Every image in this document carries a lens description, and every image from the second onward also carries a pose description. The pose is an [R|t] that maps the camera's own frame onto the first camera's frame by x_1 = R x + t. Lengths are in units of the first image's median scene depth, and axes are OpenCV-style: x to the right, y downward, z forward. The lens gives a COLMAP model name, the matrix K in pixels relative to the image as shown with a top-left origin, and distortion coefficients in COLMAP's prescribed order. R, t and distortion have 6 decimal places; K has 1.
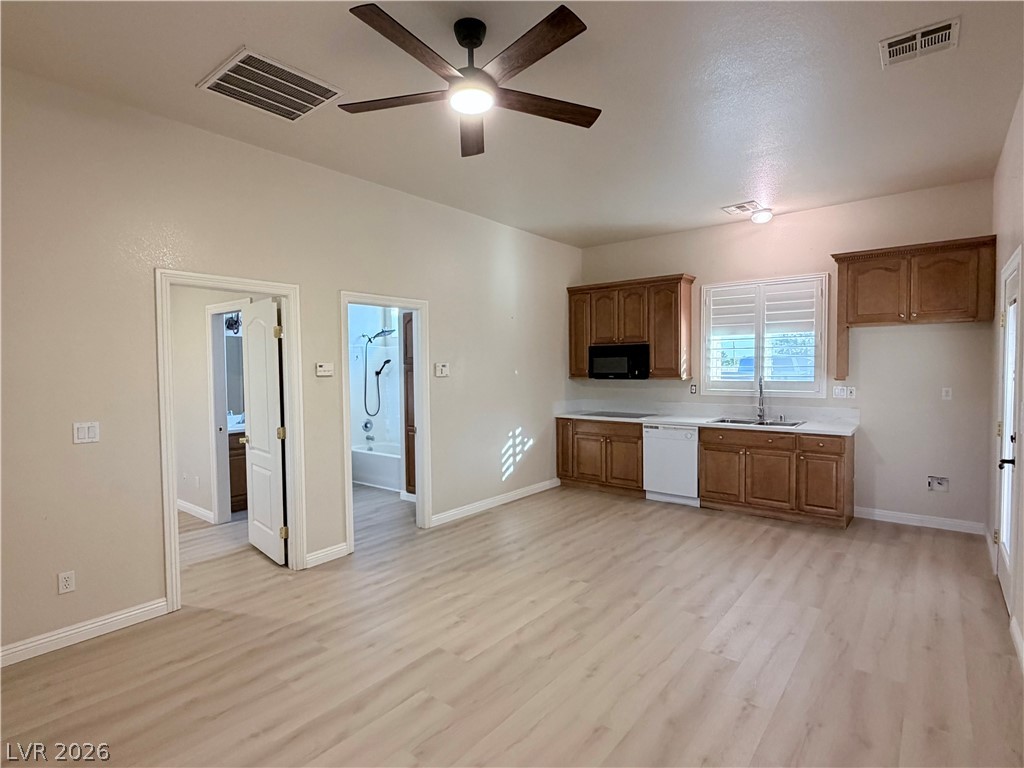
lens RADIAL K [[525.4, 0, 512.0], [0, 525.4, 387.8], [0, 0, 1]] dist [0.001585, 0.000179]
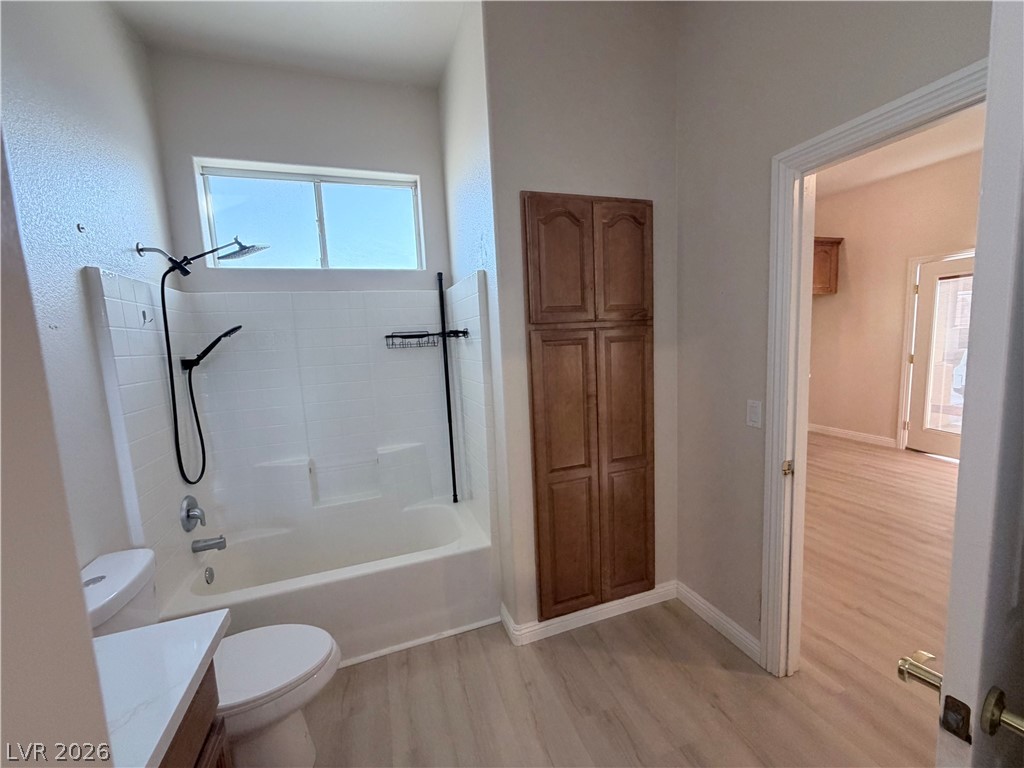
lens RADIAL K [[407.9, 0, 509.2], [0, 407.9, 386.2], [0, 0, 1]] dist [0.000673, 0.000166]
pose [[0.532922, -0.114736, 0.838350, -0.552410], [0.076876, 0.993232, 0.087065, -0.029682], [-0.842665, 0.018050, 0.538135, 0.977078]]
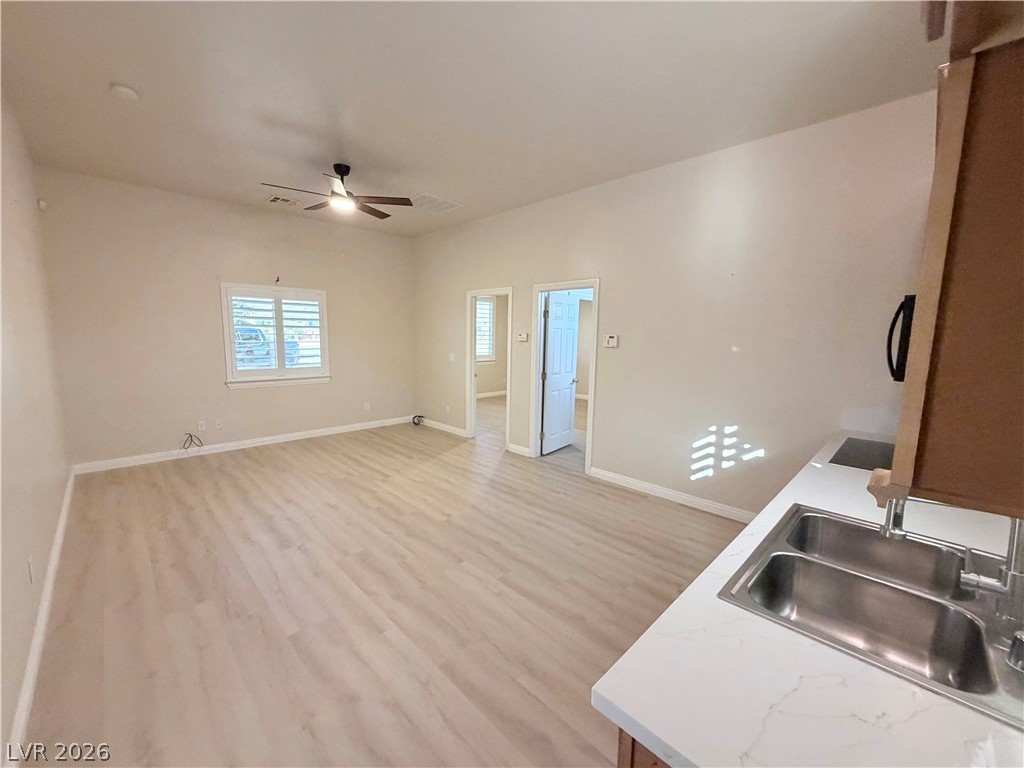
lens RADIAL K [[407.9, 0, 509.2], [0, 407.9, 386.2], [0, 0, 1]] dist [0.000673, 0.000166]
pose [[-0.114353, 0.137210, -0.983919, 0.712759], [-0.055573, 0.987982, 0.144235, -0.051300], [0.991885, 0.071173, -0.105354, 0.877044]]
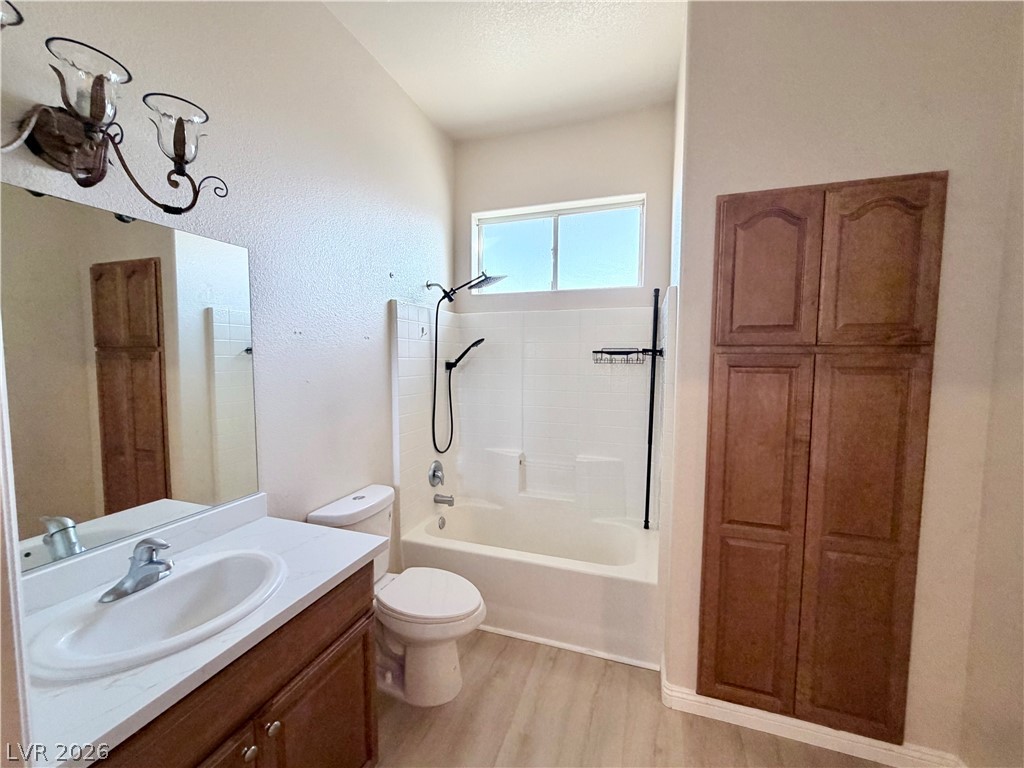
lens RADIAL K [[407.9, 0, 509.2], [0, 407.9, 386.2], [0, 0, 1]] dist [0.000673, 0.000166]
pose [[0.941970, -0.008254, 0.335596, -0.488941], [-0.001940, 0.999547, 0.030030, -0.029421], [-0.335692, -0.028938, 0.941527, 0.911628]]
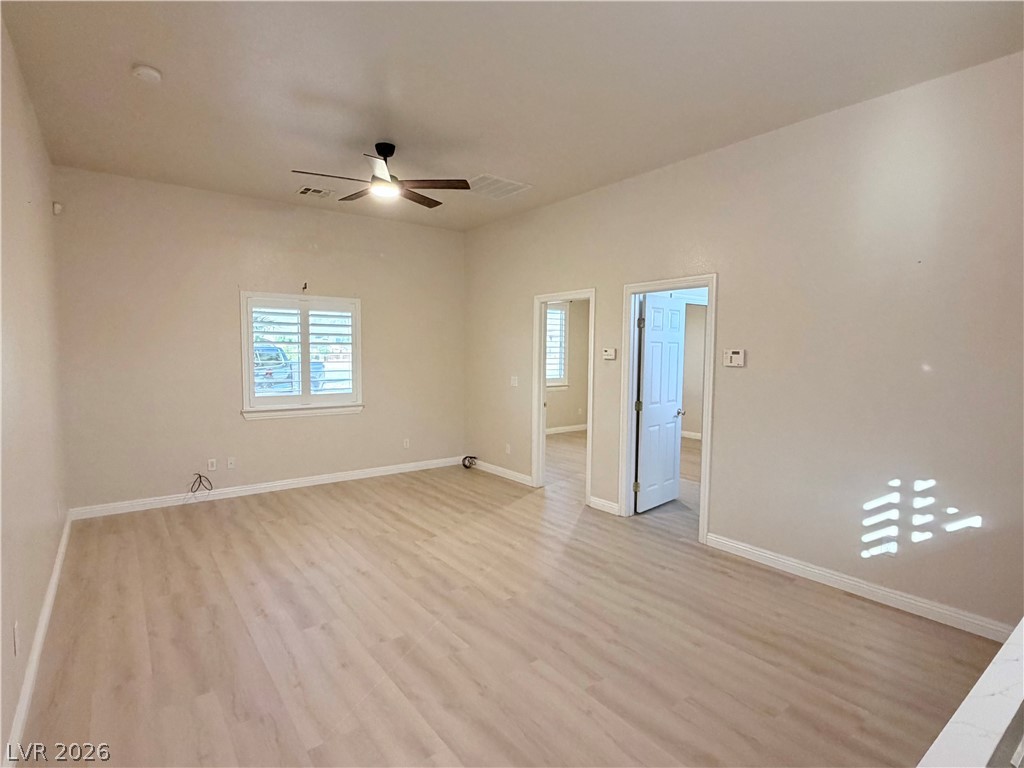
lens RADIAL K [[526.9, 0, 513.3], [0, 526.9, 386.4], [0, 0, 1]] dist [-0.000267, 0.000004]
pose [[-0.240250, 0.076613, -0.967683, 0.695807], [-0.044497, 0.994964, 0.089820, -0.047415], [0.969691, 0.064638, -0.235631, 0.857286]]
